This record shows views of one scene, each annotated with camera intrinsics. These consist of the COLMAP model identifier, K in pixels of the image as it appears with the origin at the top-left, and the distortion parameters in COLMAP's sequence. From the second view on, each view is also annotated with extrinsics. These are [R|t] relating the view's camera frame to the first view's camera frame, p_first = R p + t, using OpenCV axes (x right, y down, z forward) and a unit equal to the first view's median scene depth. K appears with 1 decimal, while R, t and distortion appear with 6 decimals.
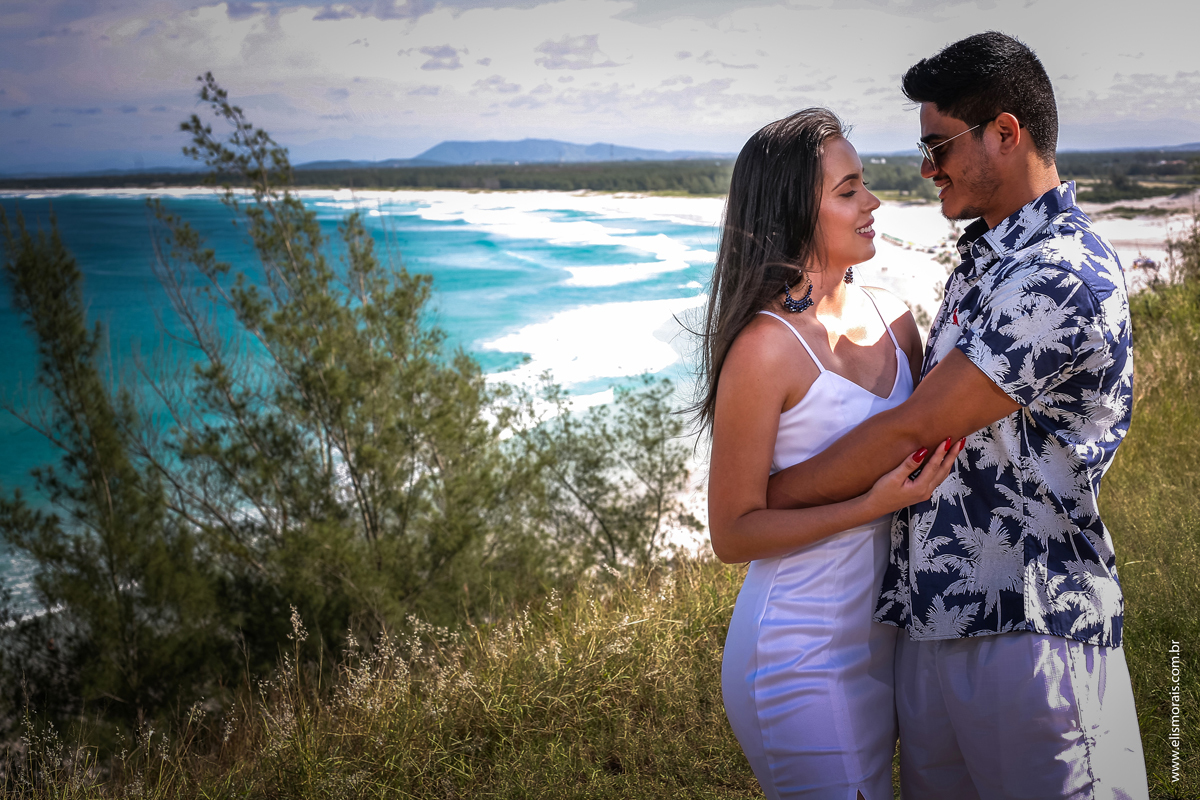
lens RADIAL K [[1785.5, 0, 640.1], [0, 1785.5, 398.7], [0, 0, 1]] dist [-0.129028, 0.051004]
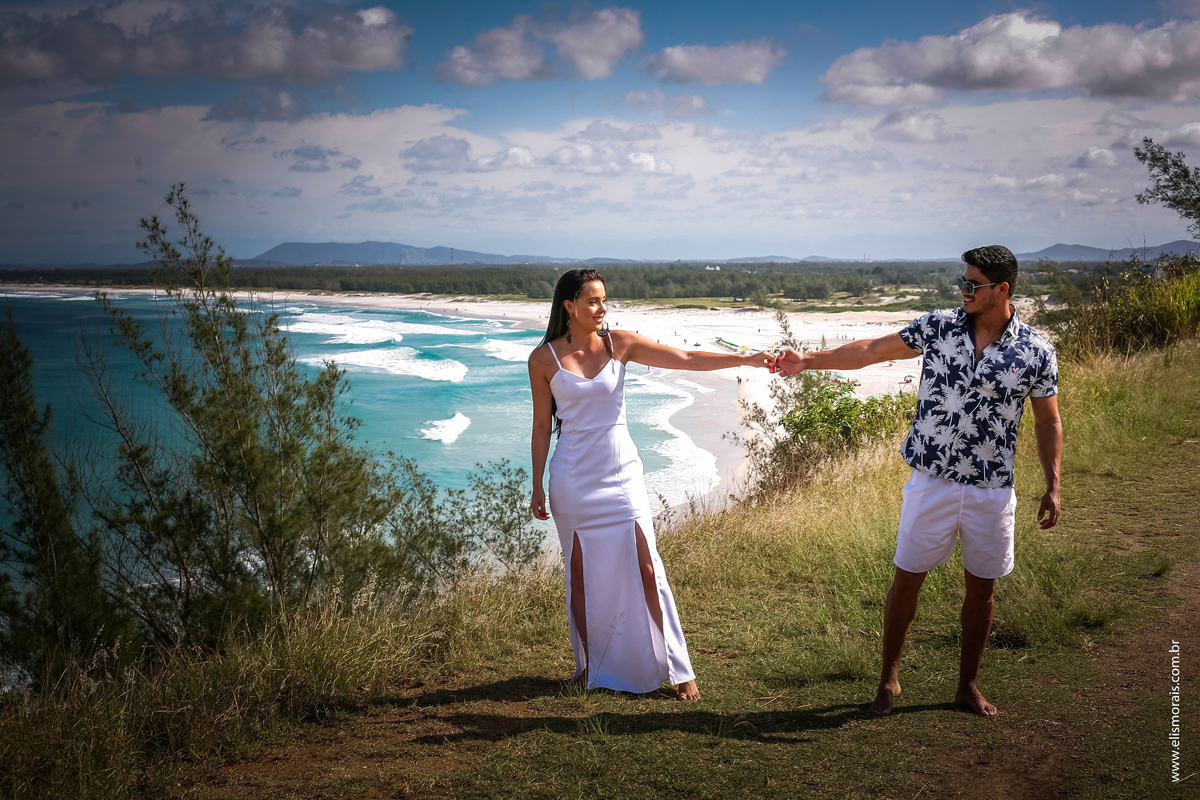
lens RADIAL K [[1801.7, 0, 600.0], [0, 1801.7, 400.0], [0, 0, 1]] dist [-0.099101, -0.056232]
pose [[0.997253, 0.009106, 0.073511, -0.032226], [-0.004858, 0.998318, -0.057765, 0.016165], [-0.073913, 0.057249, 0.995620, -0.148047]]
